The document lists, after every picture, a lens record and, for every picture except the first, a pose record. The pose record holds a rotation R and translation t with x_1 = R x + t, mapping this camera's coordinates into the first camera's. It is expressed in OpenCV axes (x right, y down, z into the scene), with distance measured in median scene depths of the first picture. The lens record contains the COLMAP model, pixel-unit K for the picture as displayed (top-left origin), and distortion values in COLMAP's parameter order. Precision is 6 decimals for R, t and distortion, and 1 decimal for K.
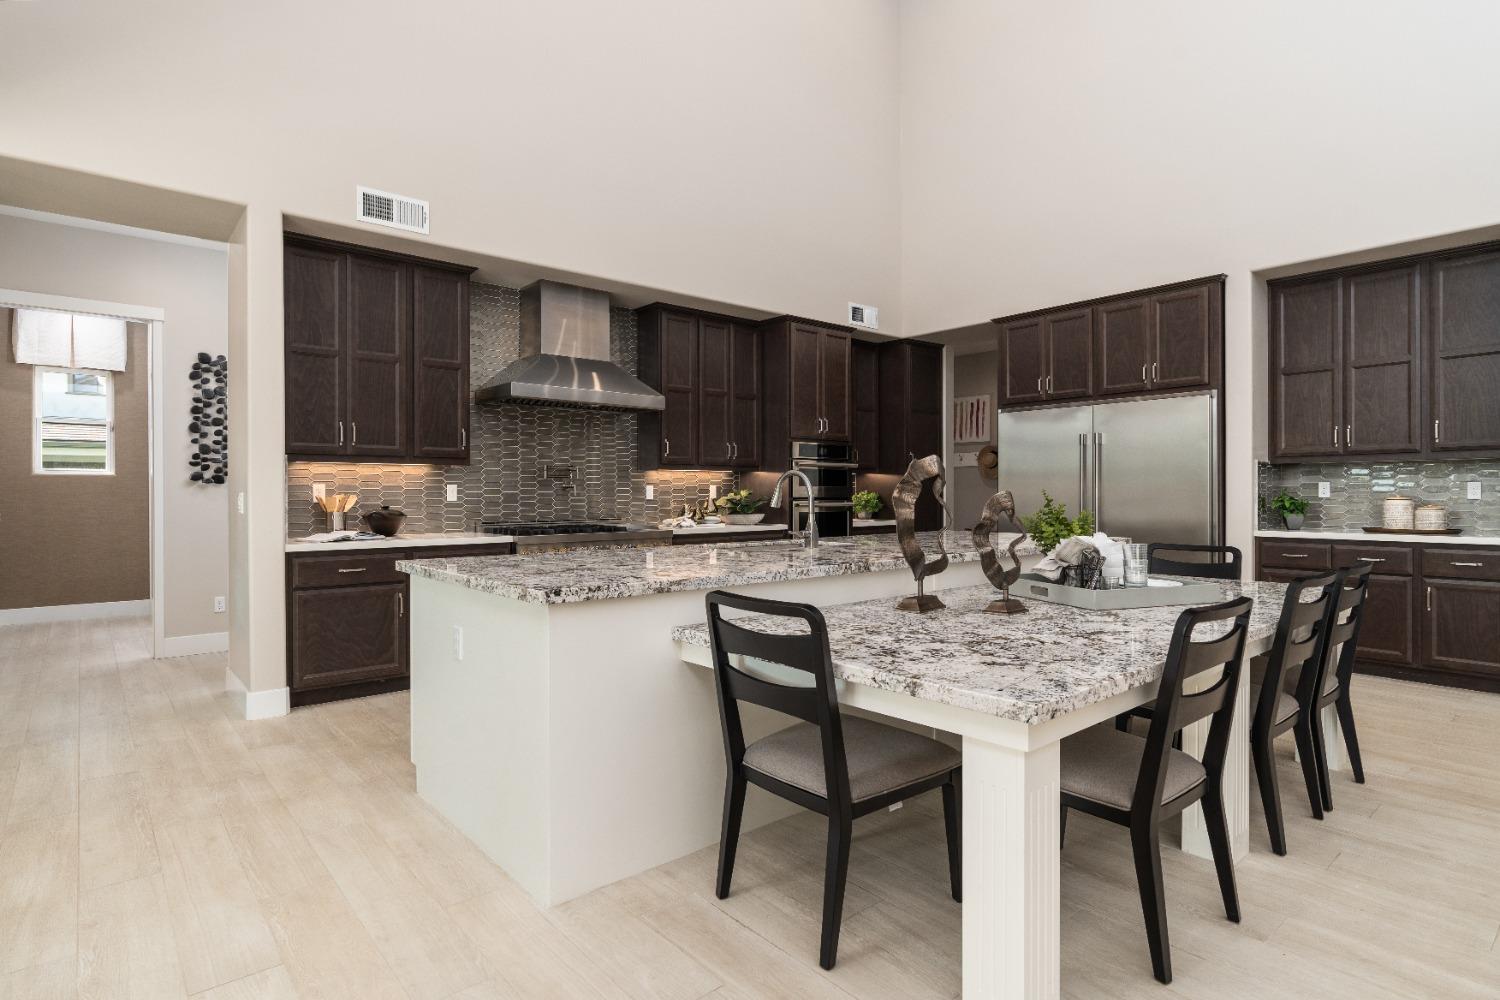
lens RADIAL K [[772.7, 0, 750.1], [0, 772.7, 497.4], [0, 0, 1]] dist [-0.006177, 0.001056]
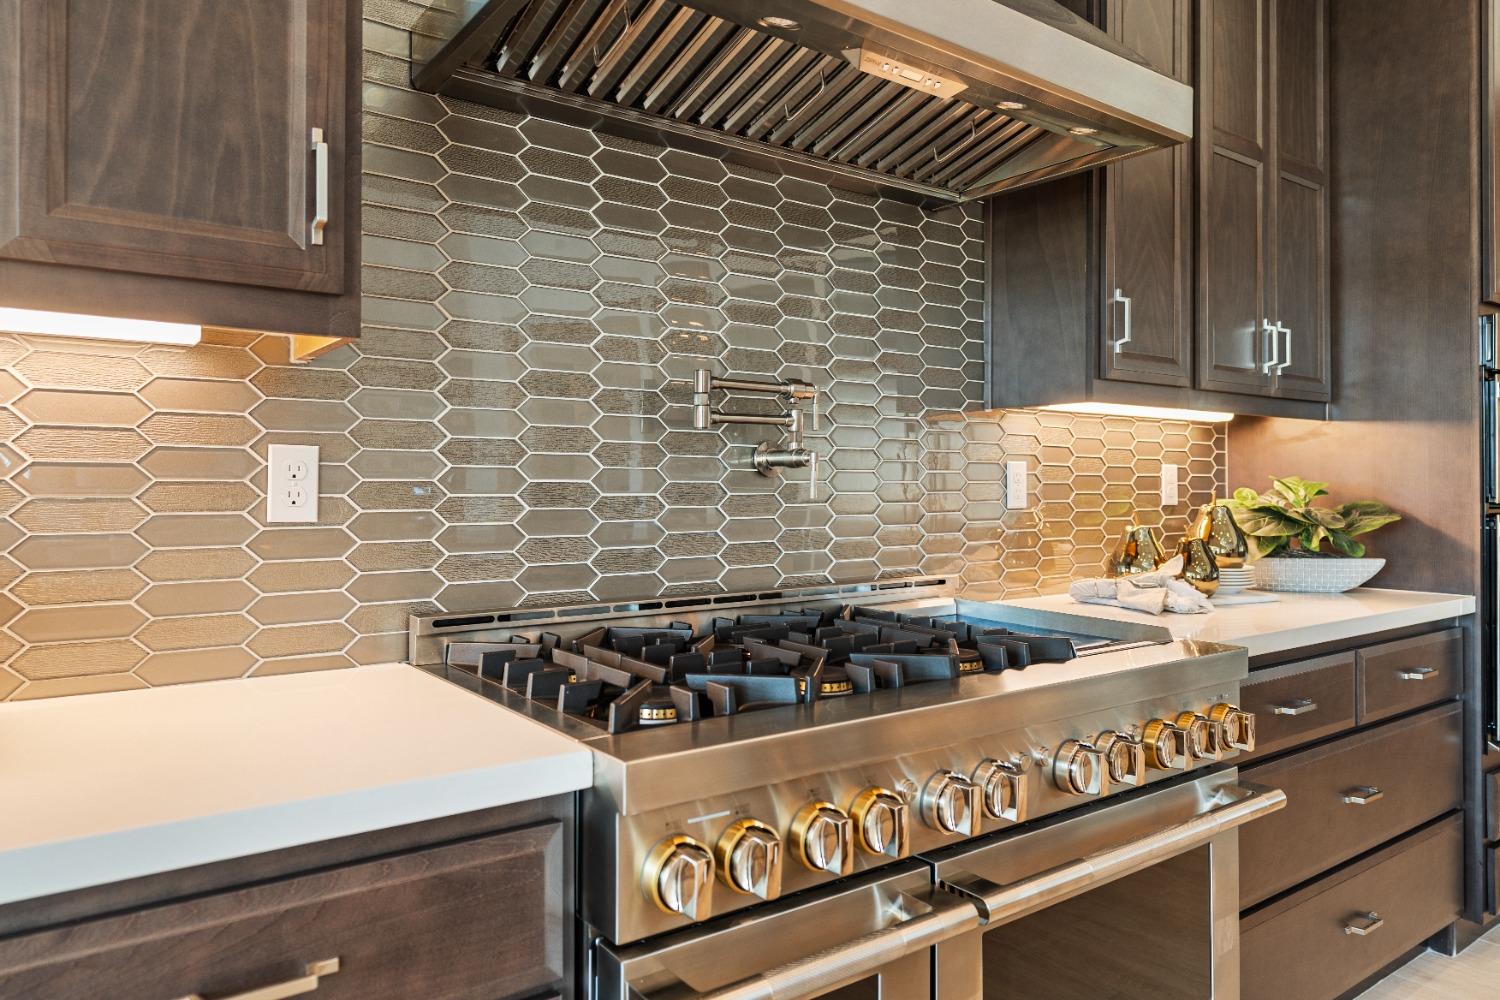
lens RADIAL K [[976.5, 0, 737.5], [0, 976.5, 486.0], [0, 0, 1]] dist [0.001526, 0.001839]
pose [[0.995746, 0.002947, -0.092088, -0.216938], [-0.003654, 0.999965, -0.007508, -0.003433], [0.092063, 0.007813, 0.995723, 0.672531]]
